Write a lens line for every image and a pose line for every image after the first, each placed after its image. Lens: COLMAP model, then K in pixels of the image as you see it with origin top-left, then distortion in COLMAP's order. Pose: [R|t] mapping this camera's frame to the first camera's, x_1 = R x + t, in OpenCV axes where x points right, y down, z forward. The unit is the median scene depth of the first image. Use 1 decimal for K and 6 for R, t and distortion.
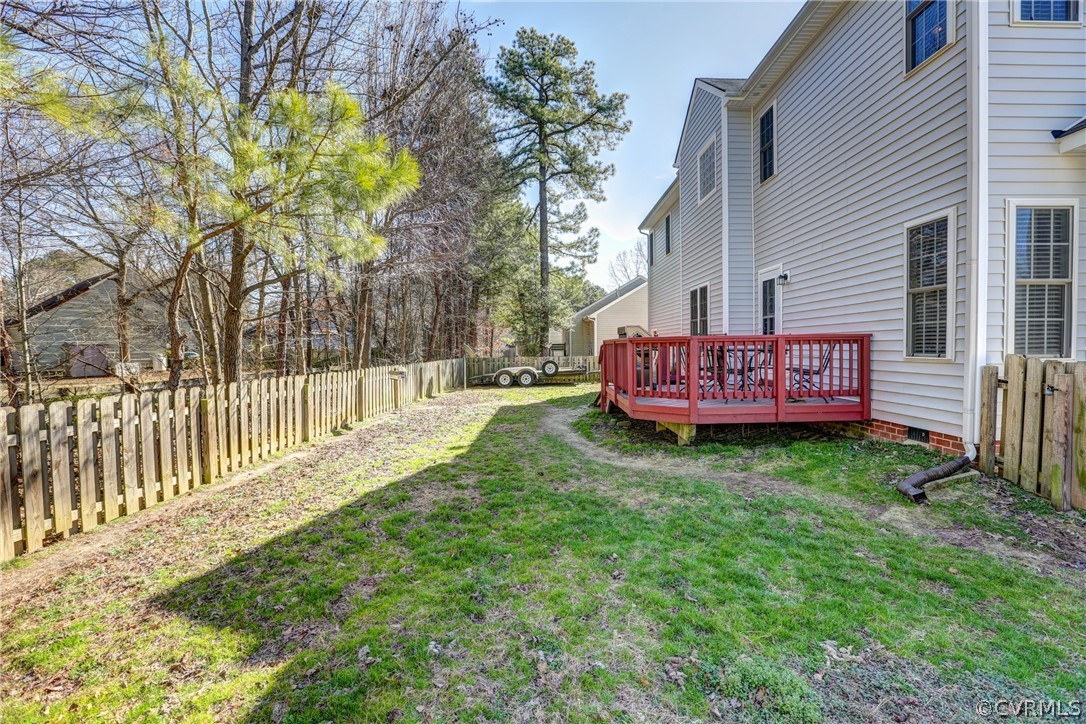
lens RADIAL K [[495.6, 0, 541.1], [0, 495.6, 360.4], [0, 0, 1]] dist [-0.049429, 0.016326]
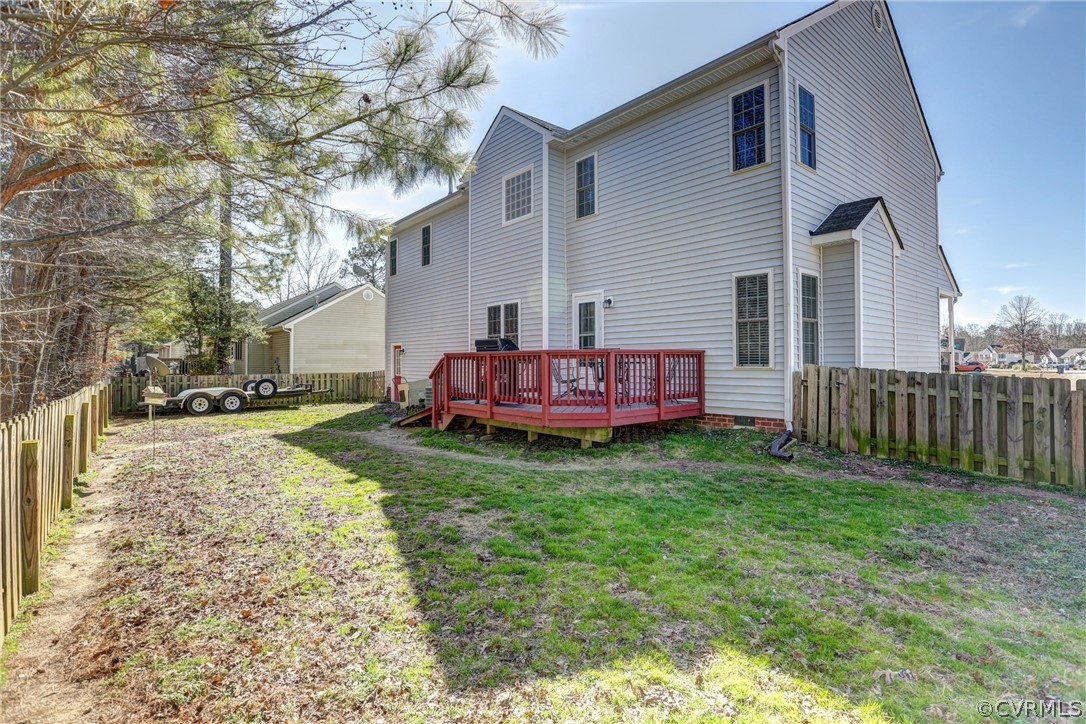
lens RADIAL K [[541.2, 0, 547.0], [0, 541.2, 356.3], [0, 0, 1]] dist [-0.054180, 0.000022]
pose [[0.766373, 0.012718, 0.642270, -0.617470], [0.015154, 0.999168, -0.037867, 0.011796], [-0.642217, 0.038754, 0.765543, 0.133696]]
